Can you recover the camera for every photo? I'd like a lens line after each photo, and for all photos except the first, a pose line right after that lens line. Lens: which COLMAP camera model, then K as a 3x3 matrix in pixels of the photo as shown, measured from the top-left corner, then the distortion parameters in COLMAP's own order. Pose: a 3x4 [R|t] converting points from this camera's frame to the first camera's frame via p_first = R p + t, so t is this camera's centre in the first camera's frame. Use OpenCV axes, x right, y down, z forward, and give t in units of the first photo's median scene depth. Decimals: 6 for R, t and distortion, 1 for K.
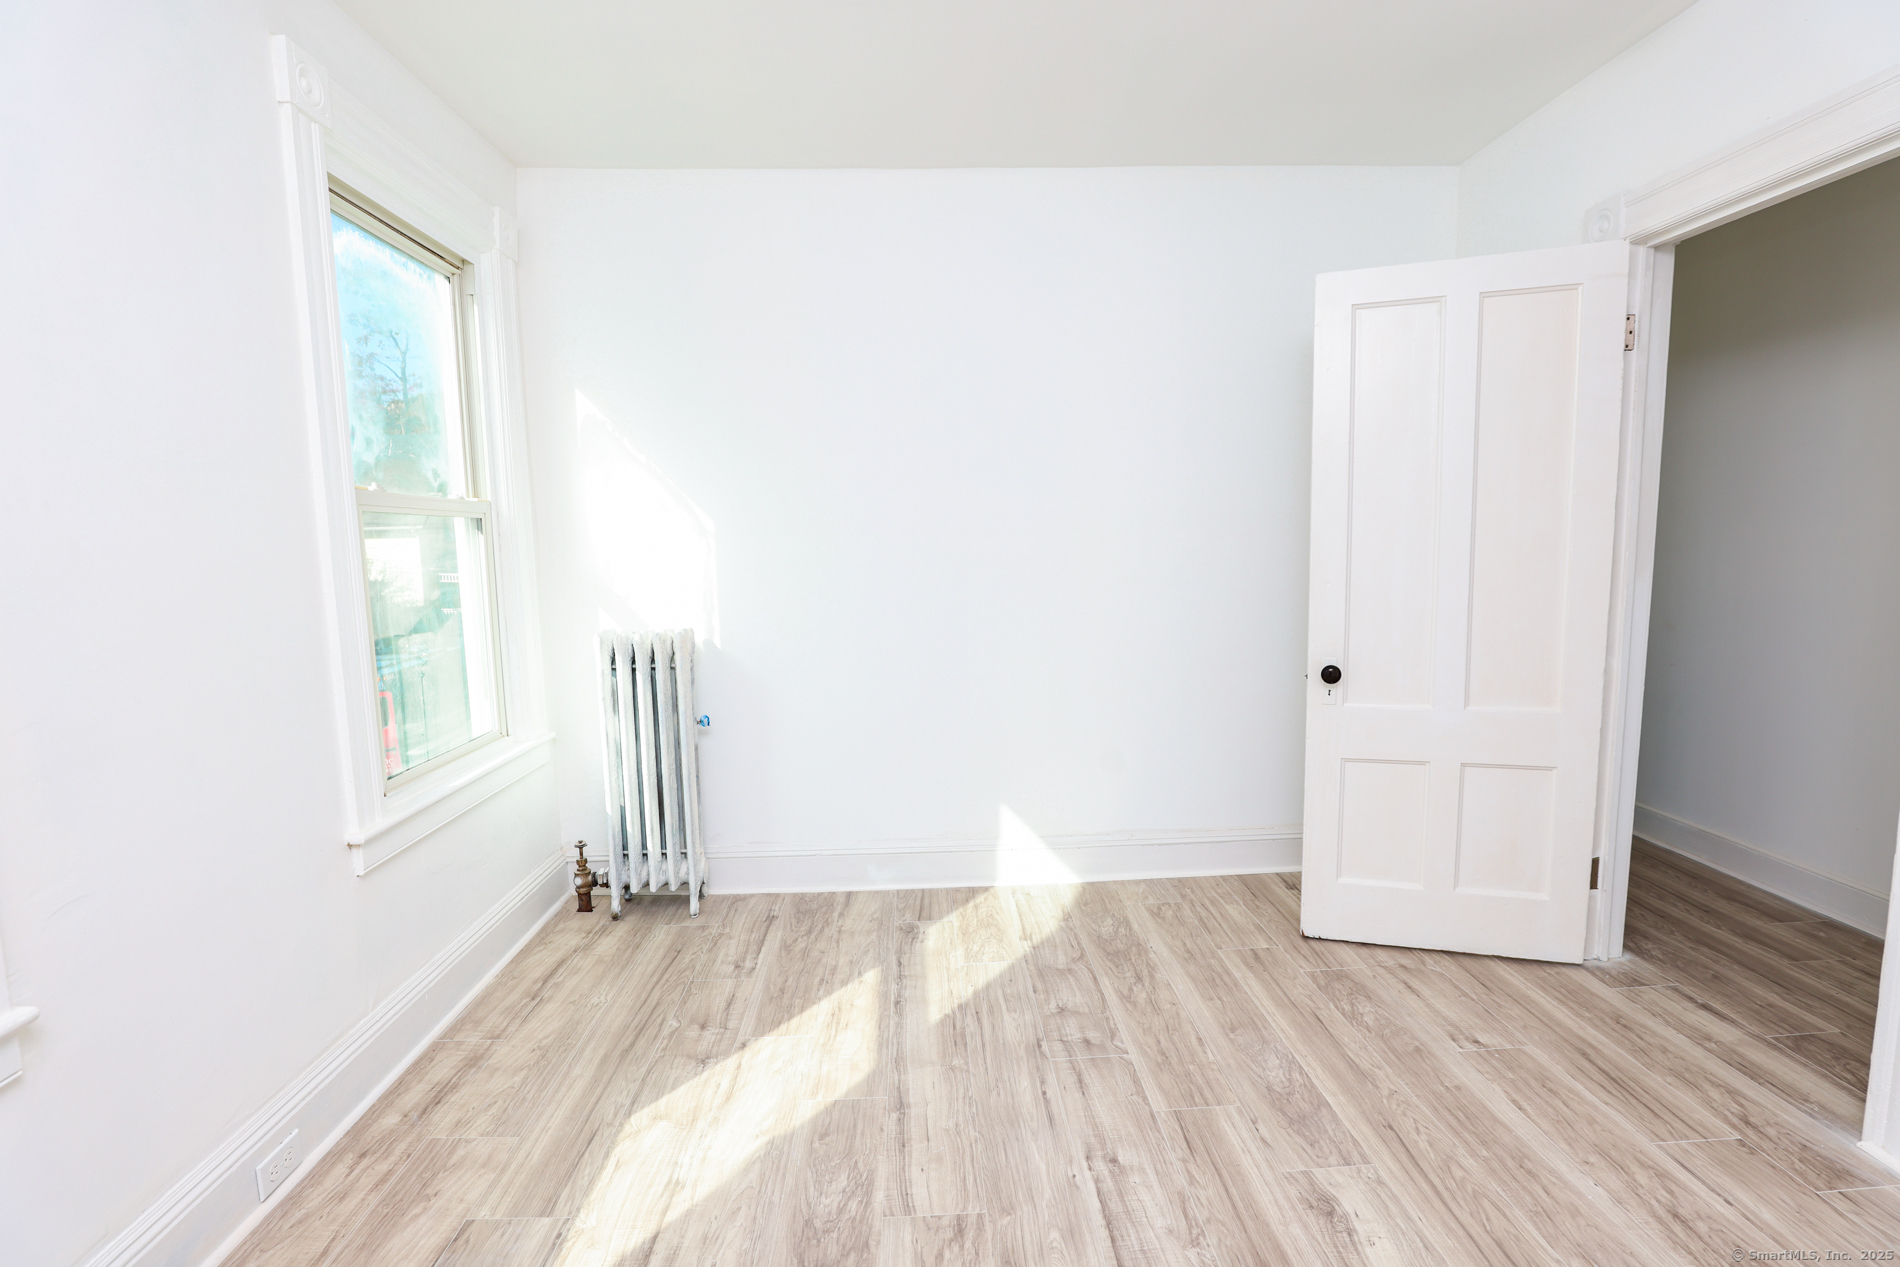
lens RADIAL K [[879.3, 0, 966.5], [0, 879.3, 638.7], [0, 0, 1]] dist [-0.027444, 0.004368]
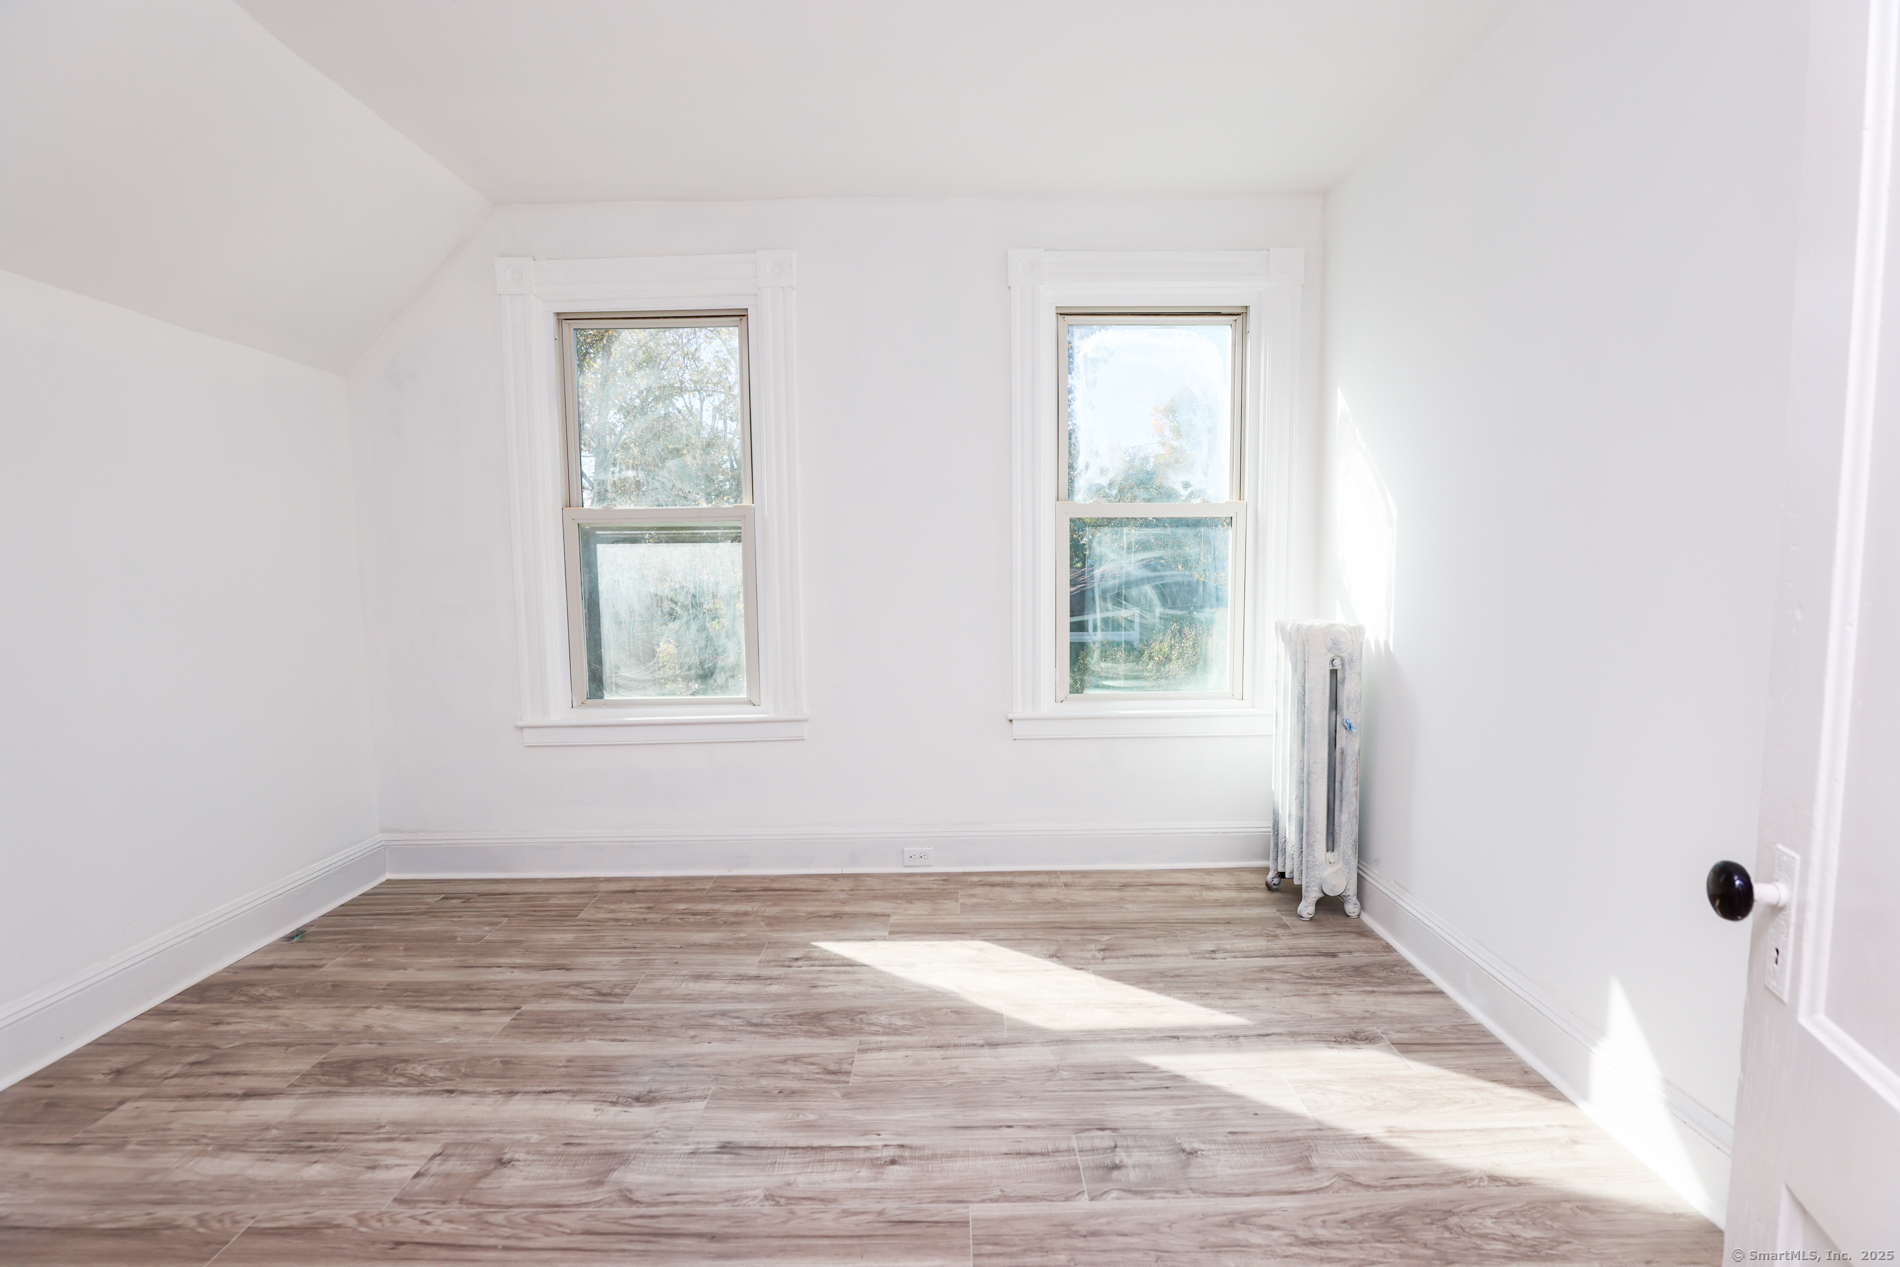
lens RADIAL K [[879.3, 0, 954.1], [0, 879.3, 631.1], [0, 0, 1]] dist [-0.027444, 0.004368]
pose [[-0.047026, 0.083394, -0.995406, 0.828175], [-0.095292, 0.991590, 0.087577, -0.058724], [0.994338, 0.098972, -0.038684, 0.802410]]
